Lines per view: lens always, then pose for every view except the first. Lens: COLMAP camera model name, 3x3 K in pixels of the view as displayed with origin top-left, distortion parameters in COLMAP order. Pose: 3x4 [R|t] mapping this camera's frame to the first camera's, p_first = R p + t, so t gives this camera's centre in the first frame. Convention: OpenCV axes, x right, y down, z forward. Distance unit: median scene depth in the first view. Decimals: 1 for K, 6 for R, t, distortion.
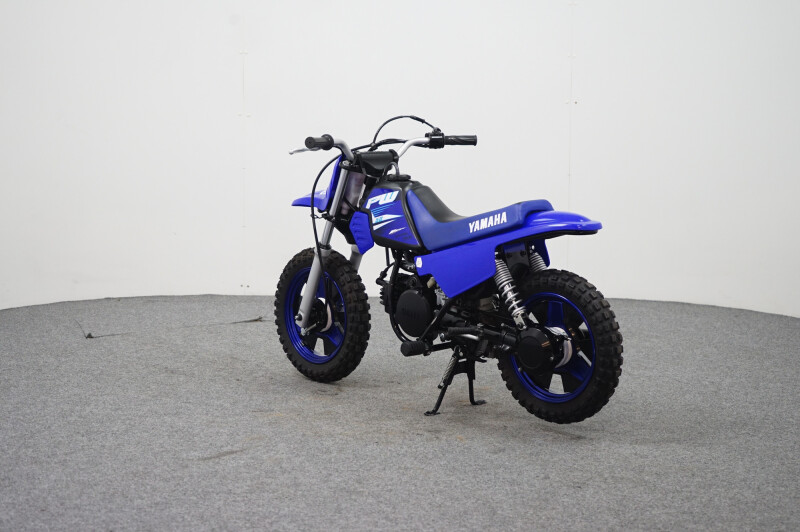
lens RADIAL K [[1669.1, 0, 400.0], [0, 1669.1, 266.0], [0, 0, 1]] dist [-0.018066, -0.029737]
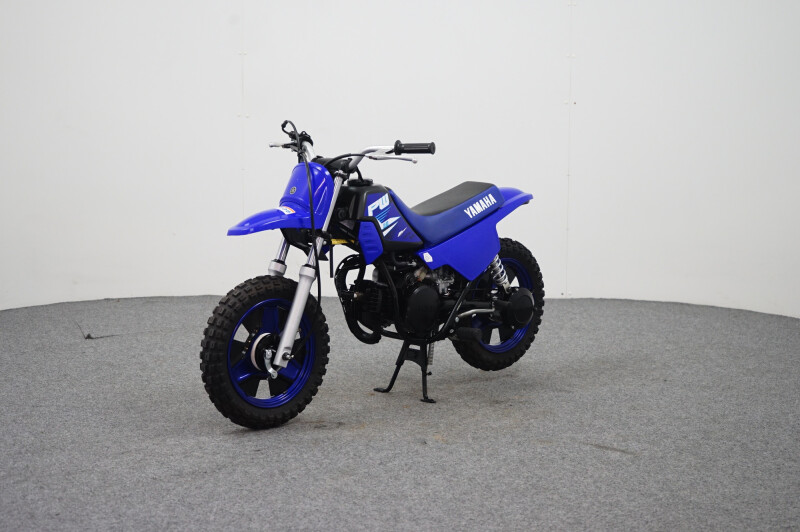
lens RADIAL K [[1669.1, 0, 400.0], [0, 1669.1, 266.0], [0, 0, 1]] dist [-0.018066, -0.029737]
pose [[0.011805, -0.145965, 0.989219, -0.987310], [0.127251, 0.981464, 0.143302, -0.143570], [-0.991800, 0.124187, 0.030160, 0.967384]]
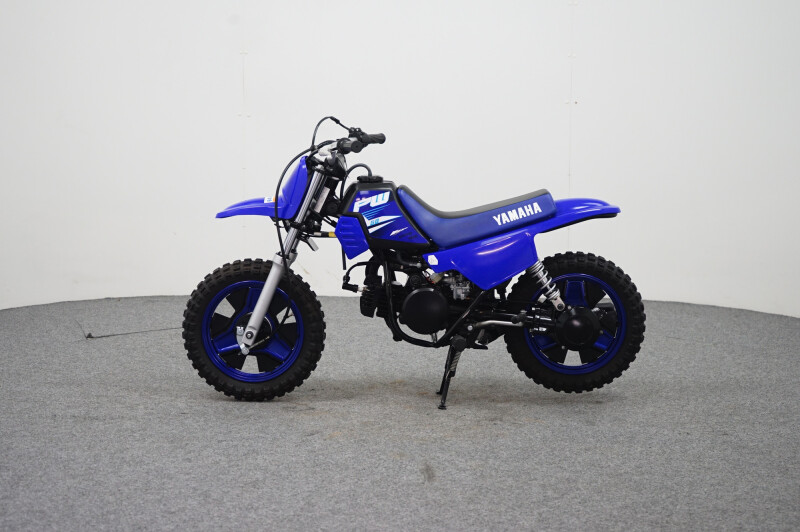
lens RADIAL K [[1669.1, 0, 400.0], [0, 1669.1, 266.0], [0, 0, 1]] dist [-0.018066, -0.029737]
pose [[0.733808, -0.097755, 0.672287, -0.671522], [0.093779, 0.994695, 0.042275, -0.042342], [-0.672853, 0.032024, 0.739083, 0.259155]]
